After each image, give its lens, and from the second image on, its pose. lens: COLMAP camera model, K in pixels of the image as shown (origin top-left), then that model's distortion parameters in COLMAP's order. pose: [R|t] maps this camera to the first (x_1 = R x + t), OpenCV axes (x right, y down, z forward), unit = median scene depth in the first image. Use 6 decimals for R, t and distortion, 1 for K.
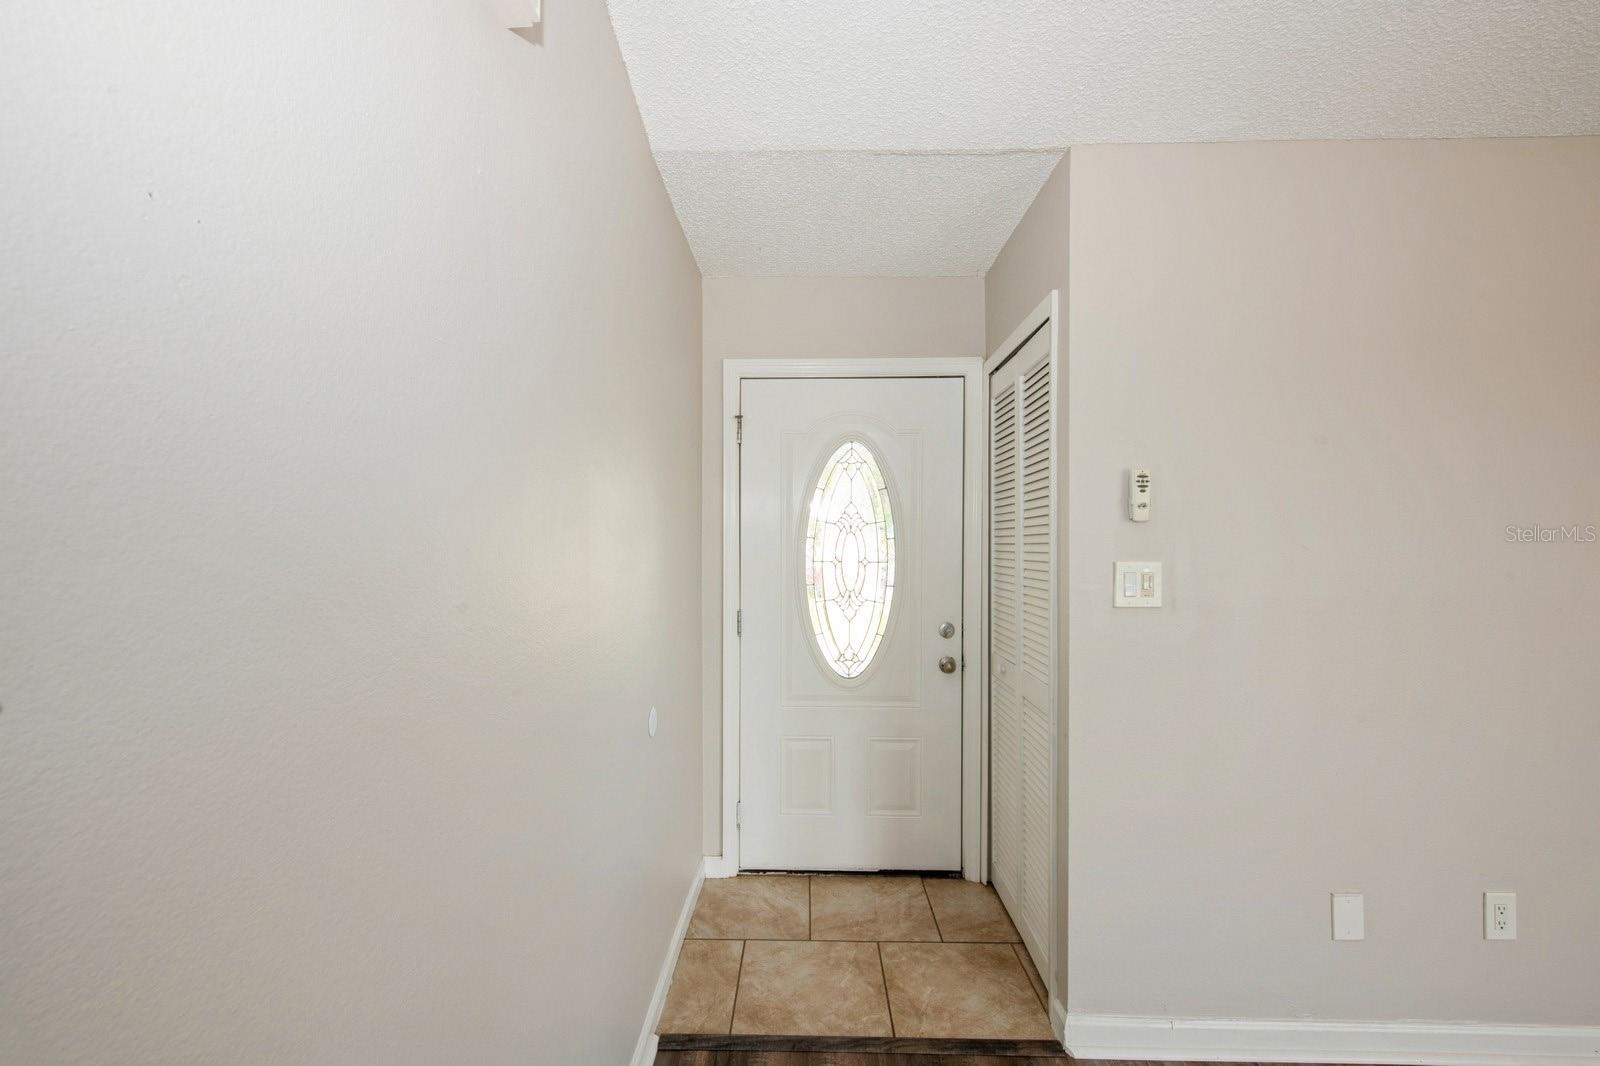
lens RADIAL K [[634.9, 0, 798.7], [0, 634.9, 534.2], [0, 0, 1]] dist [0.007235, -0.000148]
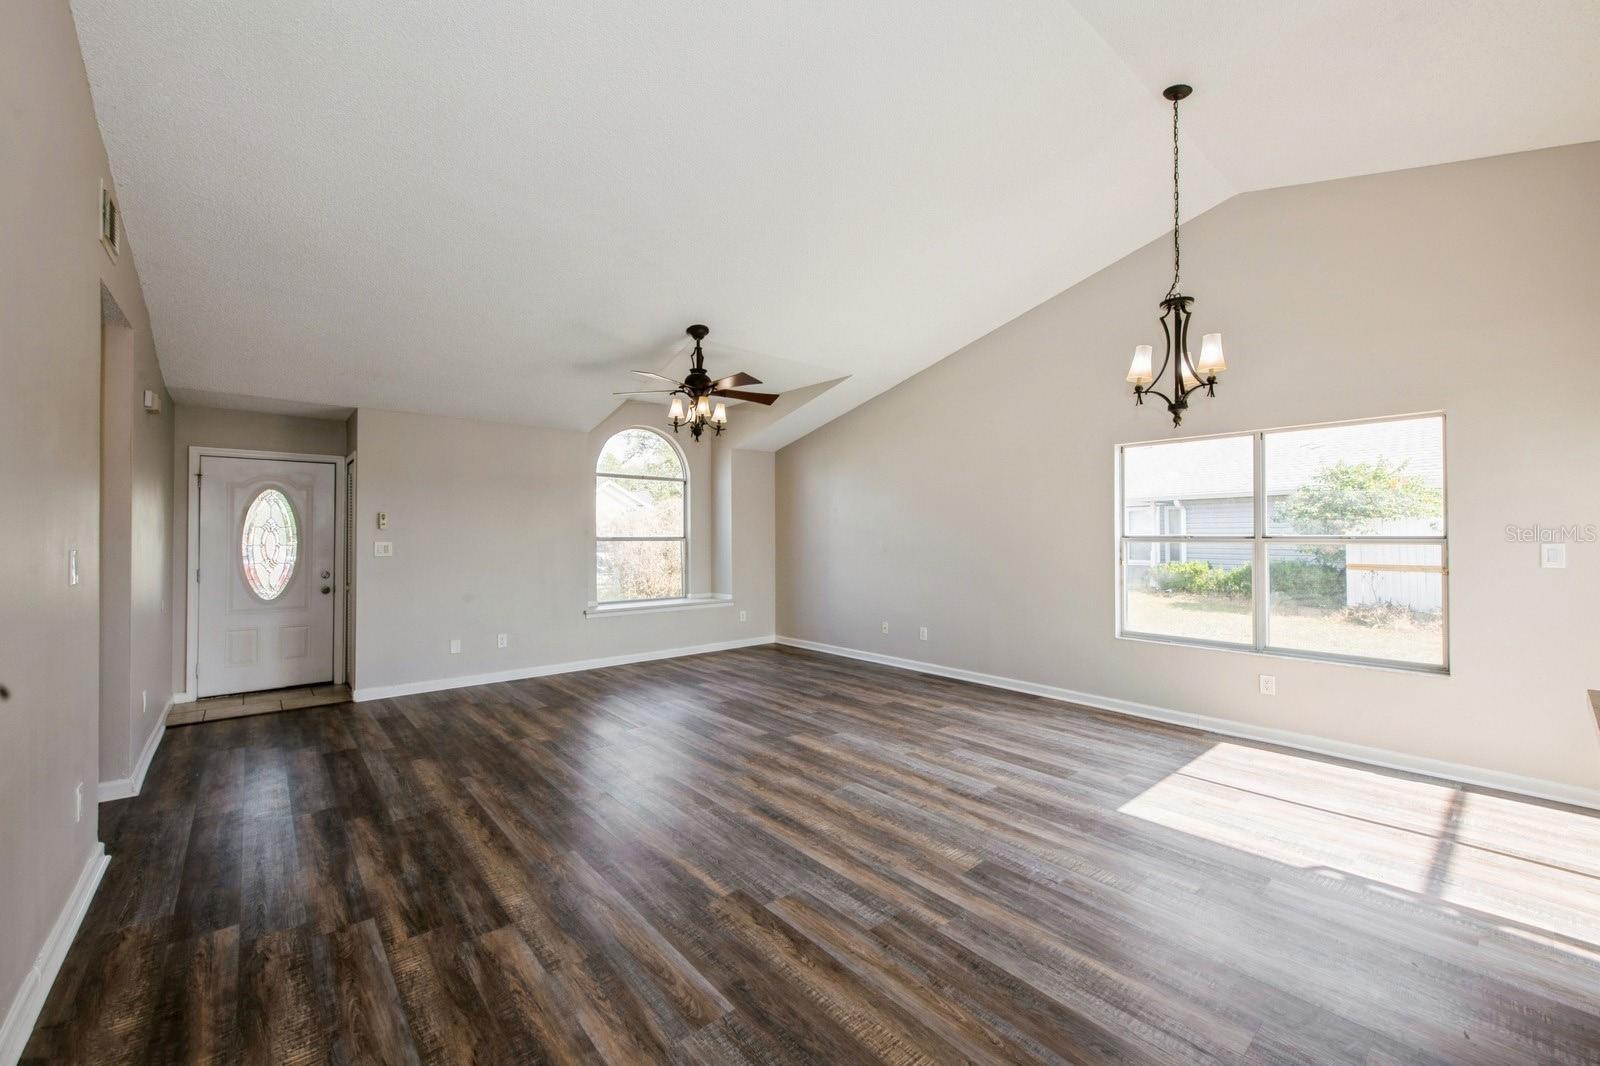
lens RADIAL K [[634.9, 0, 798.7], [0, 634.9, 534.2], [0, 0, 1]] dist [0.007235, -0.000148]
pose [[0.746151, 0.002524, 0.665772, -0.021324], [-0.002610, 0.999996, -0.000866, 0.004479], [-0.665772, -0.001092, 0.746154, -1.806755]]
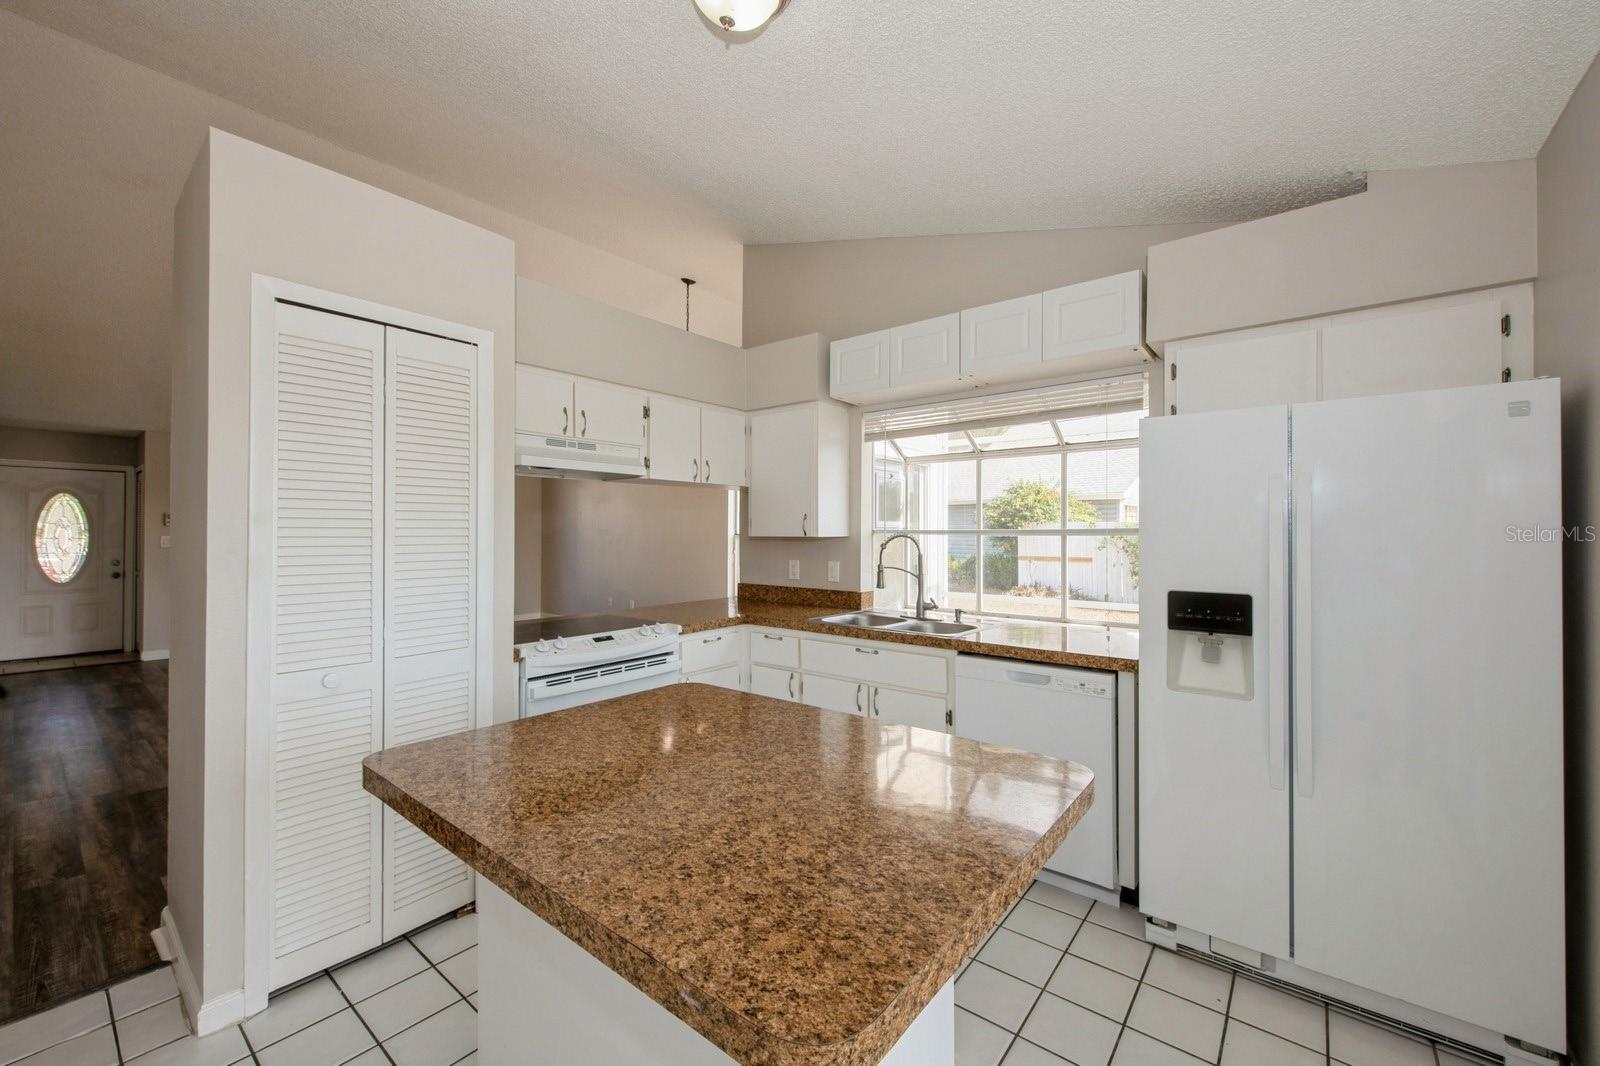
lens RADIAL K [[631.7, 0, 814.1], [0, 631.7, 533.2], [0, 0, 1]] dist [-0.013040, 0.000414]
pose [[0.595702, 0.004939, 0.803191, -0.132411], [-0.006071, 0.999980, -0.001647, 0.007834], [-0.803183, -0.003895, 0.595720, -3.074760]]
